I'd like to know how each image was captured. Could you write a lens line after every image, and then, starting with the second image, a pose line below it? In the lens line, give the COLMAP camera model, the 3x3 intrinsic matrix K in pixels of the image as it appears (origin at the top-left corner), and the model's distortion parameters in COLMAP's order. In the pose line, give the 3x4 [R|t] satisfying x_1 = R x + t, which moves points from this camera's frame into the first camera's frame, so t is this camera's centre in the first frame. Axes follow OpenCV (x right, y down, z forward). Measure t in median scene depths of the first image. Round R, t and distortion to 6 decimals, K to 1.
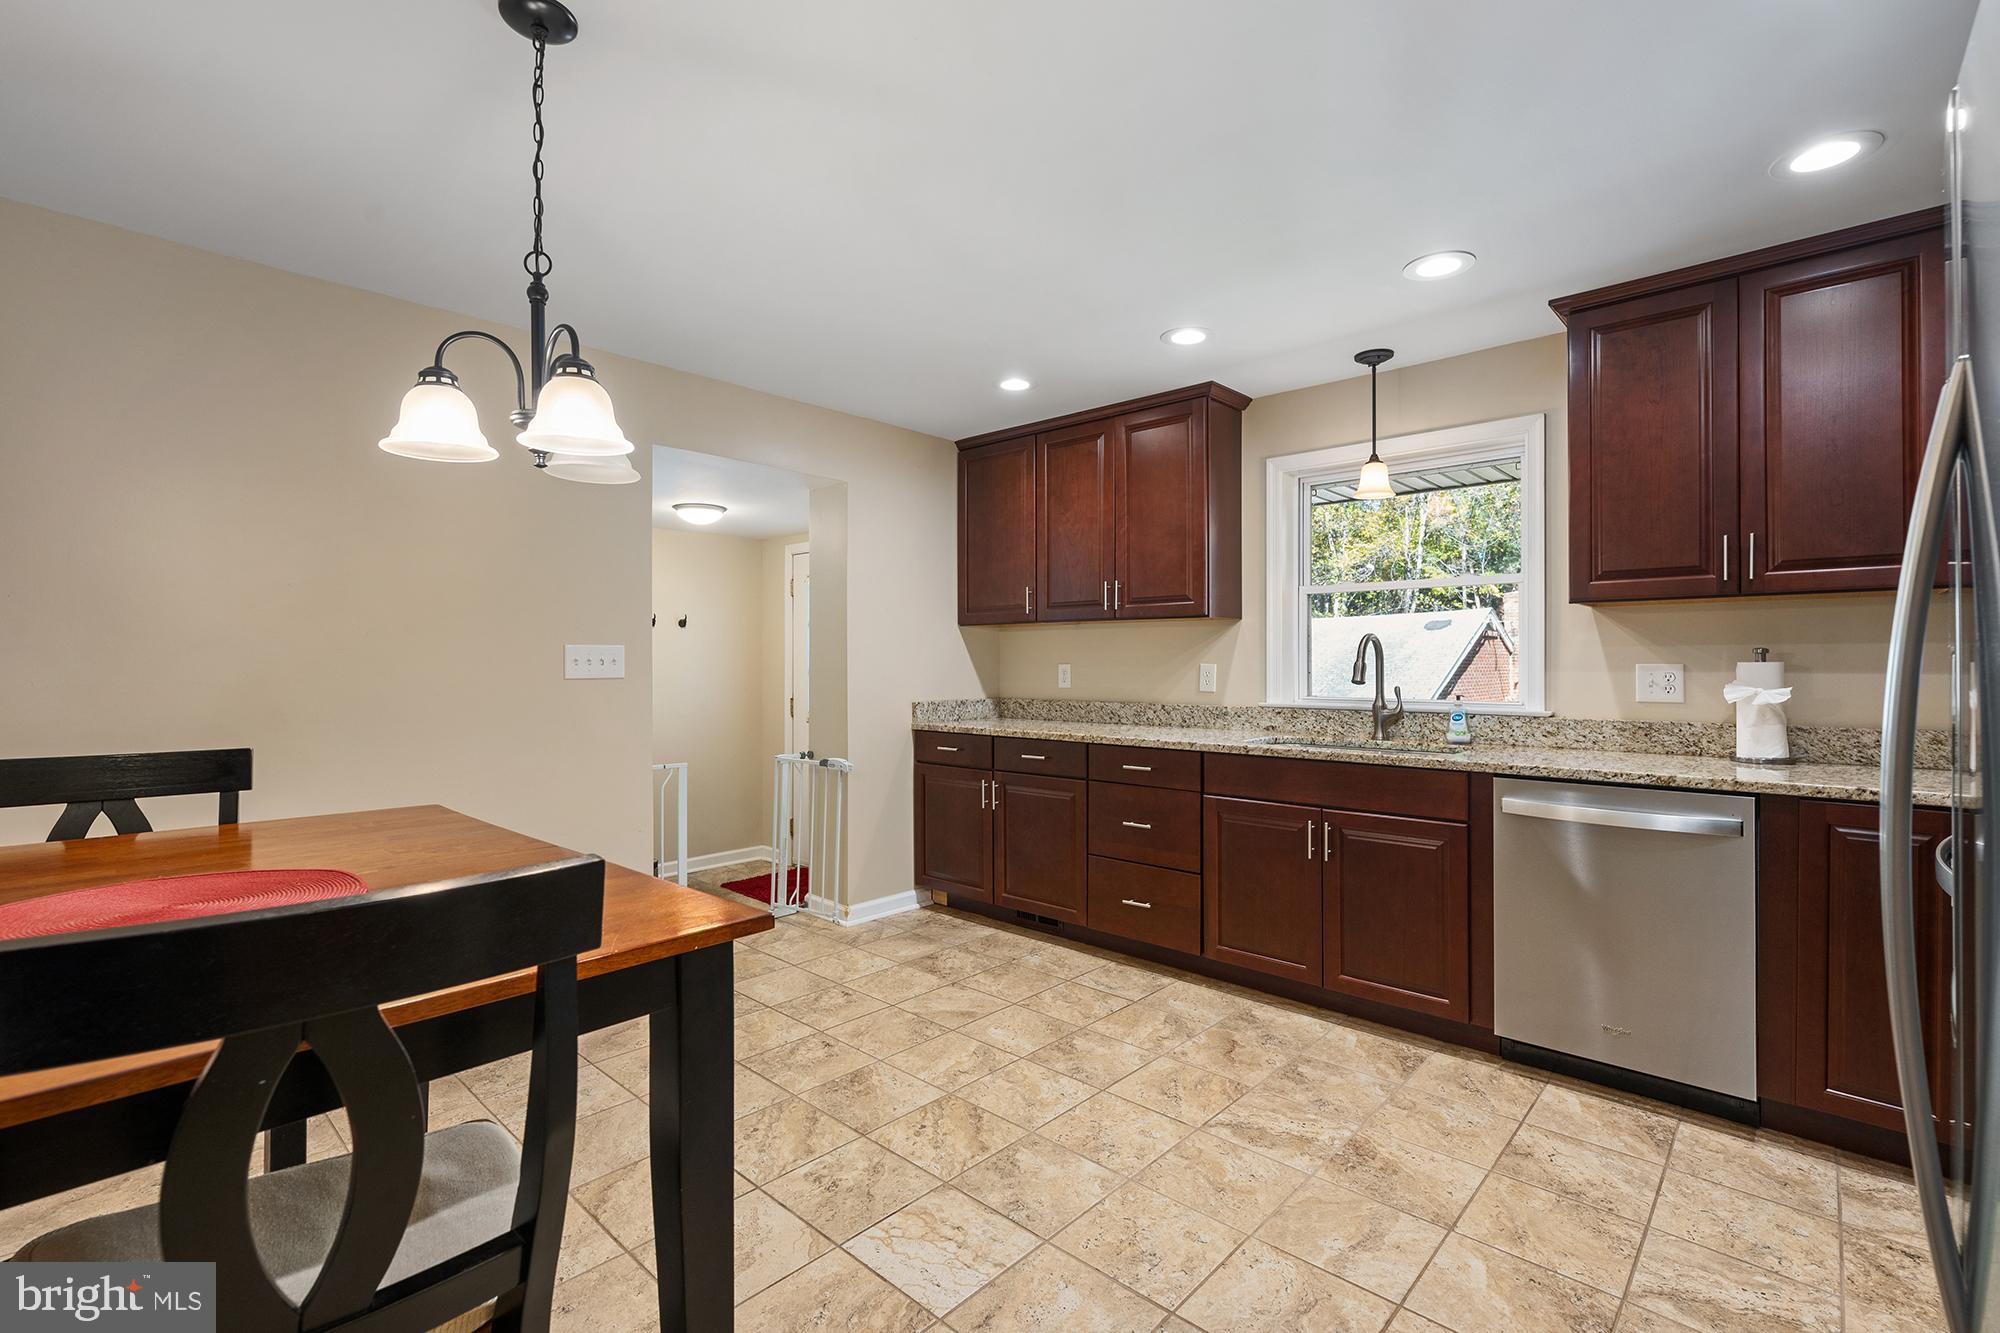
lens RADIAL K [[885.4, 0, 998.6], [0, 885.4, 660.2], [0, 0, 1]] dist [-0.000672, 0.000239]
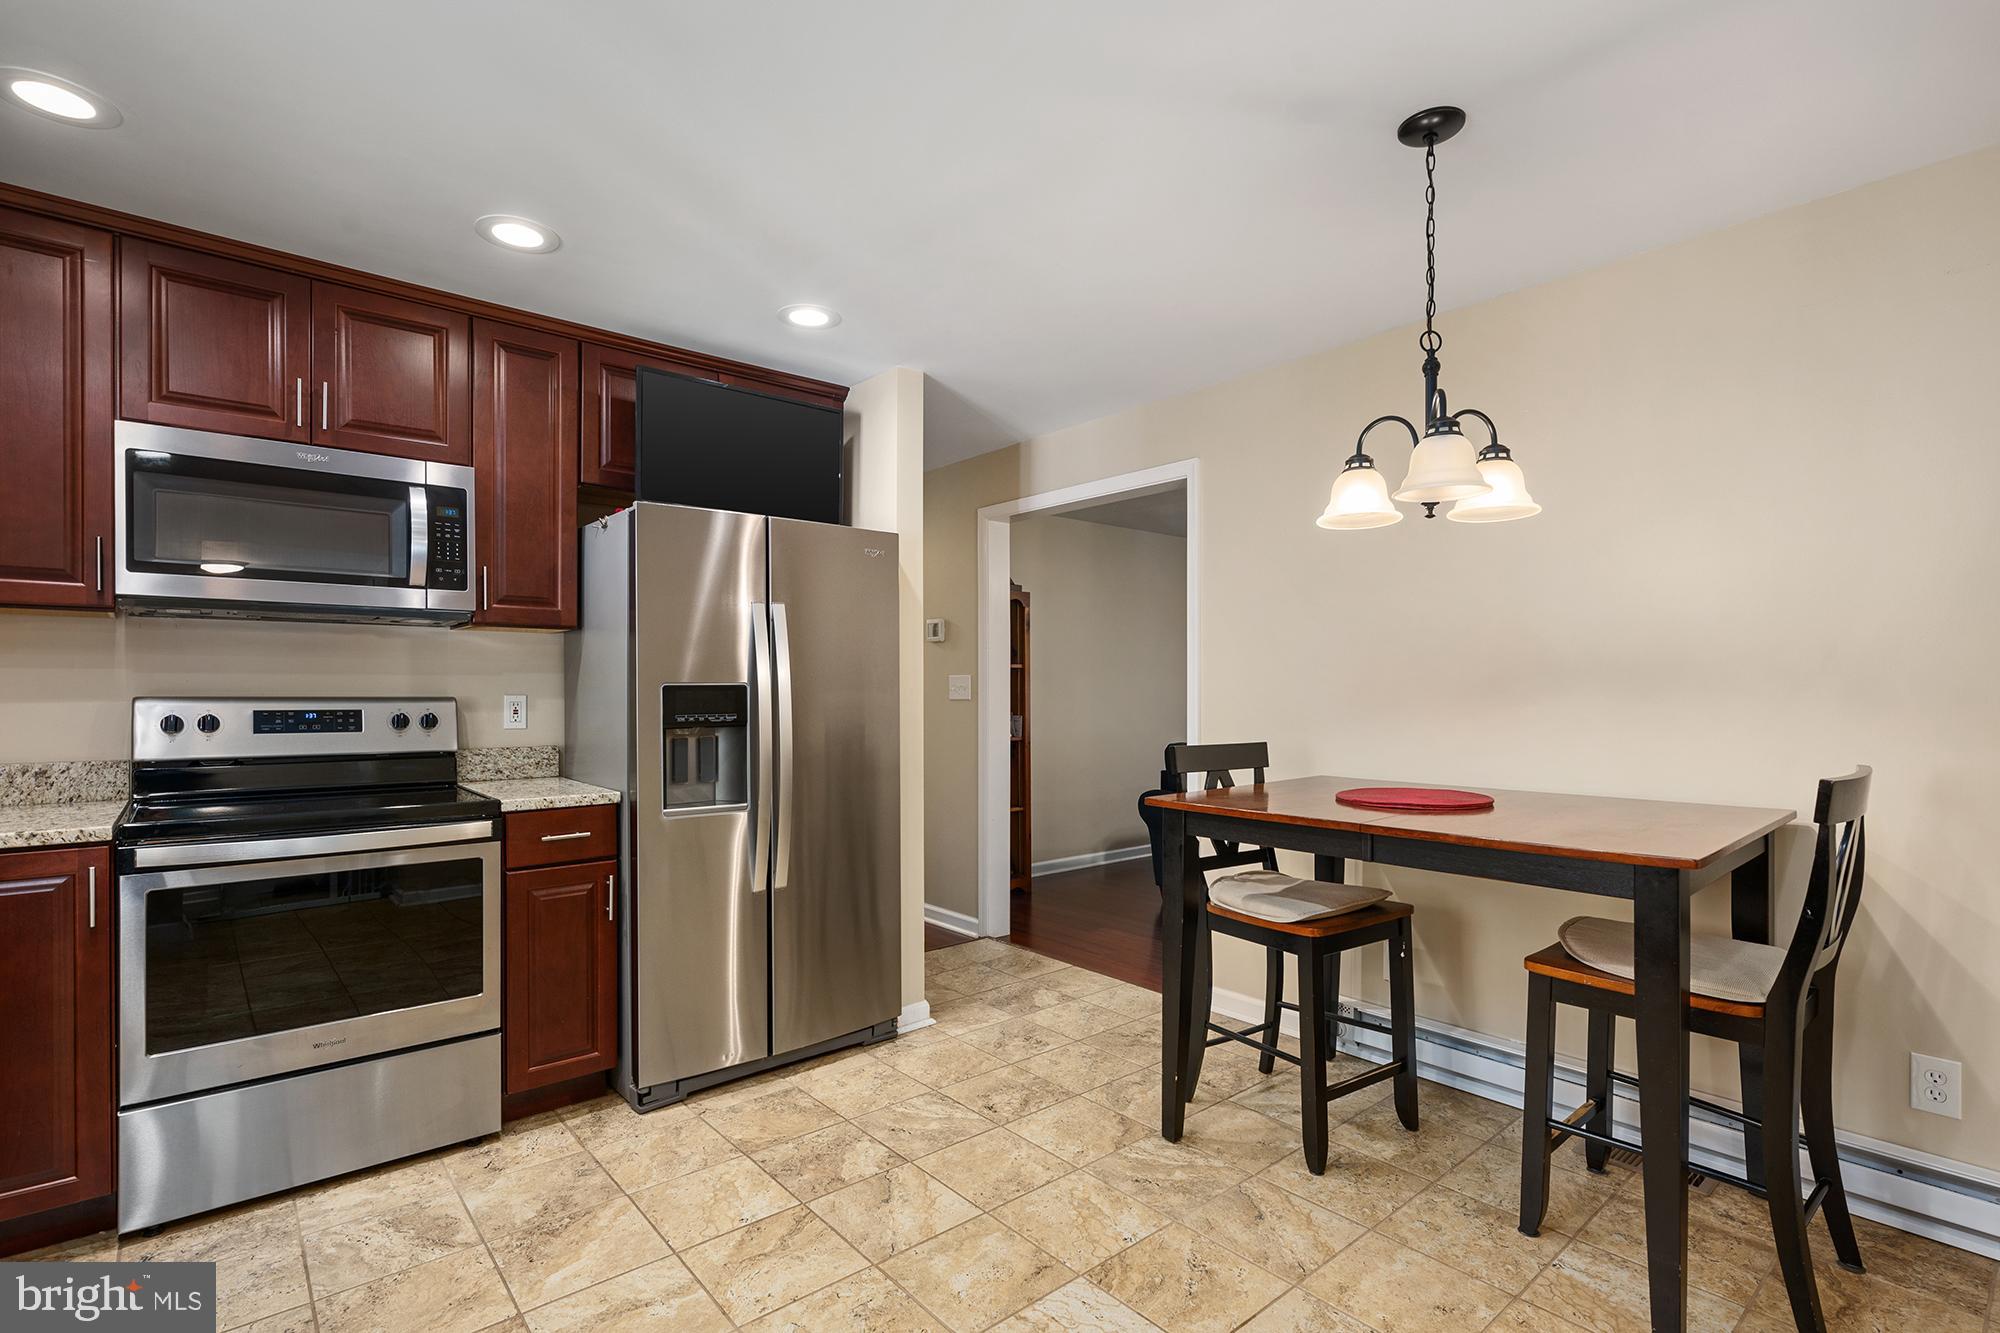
lens RADIAL K [[936.9, 0, 996.3], [0, 936.9, 695.6], [0, 0, 1]] dist [-0.001236, -0.000028]
pose [[-0.993039, -0.000254, 0.117785, -0.055903], [0.000251, 0.999991, 0.004275, 0.003881], [-0.117785, 0.004275, -0.993030, 1.224381]]
